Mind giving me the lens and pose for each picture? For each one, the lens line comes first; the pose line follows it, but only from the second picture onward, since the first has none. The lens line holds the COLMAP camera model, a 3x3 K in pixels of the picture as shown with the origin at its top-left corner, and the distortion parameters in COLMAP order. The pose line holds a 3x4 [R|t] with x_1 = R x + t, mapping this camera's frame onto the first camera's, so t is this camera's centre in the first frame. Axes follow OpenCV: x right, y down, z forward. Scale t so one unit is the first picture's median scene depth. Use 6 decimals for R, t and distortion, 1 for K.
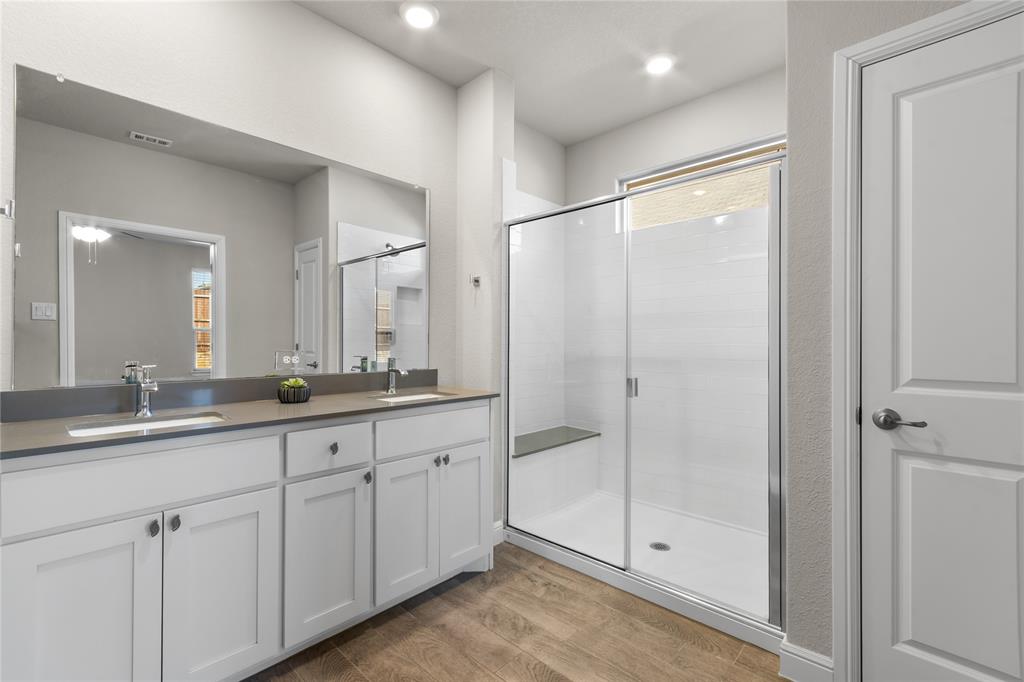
lens RADIAL K [[448.8, 0, 519.7], [0, 448.8, 342.2], [0, 0, 1]] dist [0.006858, -0.000584]
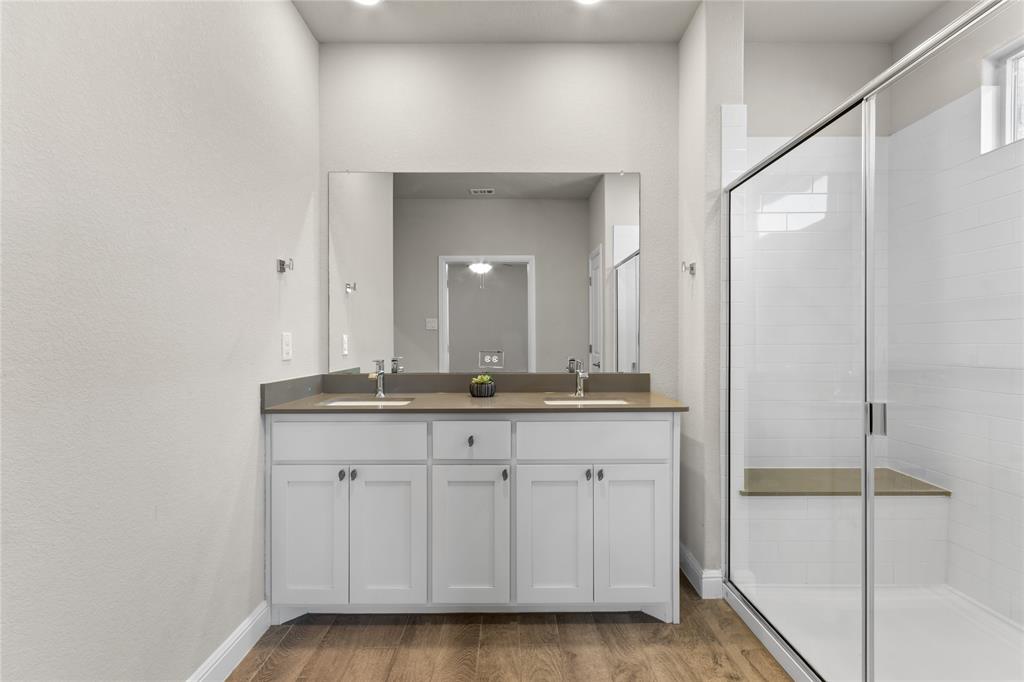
lens RADIAL K [[448.8, 0, 517.0], [0, 448.8, 345.3], [0, 0, 1]] dist [0.006858, -0.000584]
pose [[0.684089, -0.001620, -0.729397, 0.361196], [0.005263, 0.999982, 0.002715, 0.000946], [0.729380, -0.005696, 0.684085, 0.260224]]
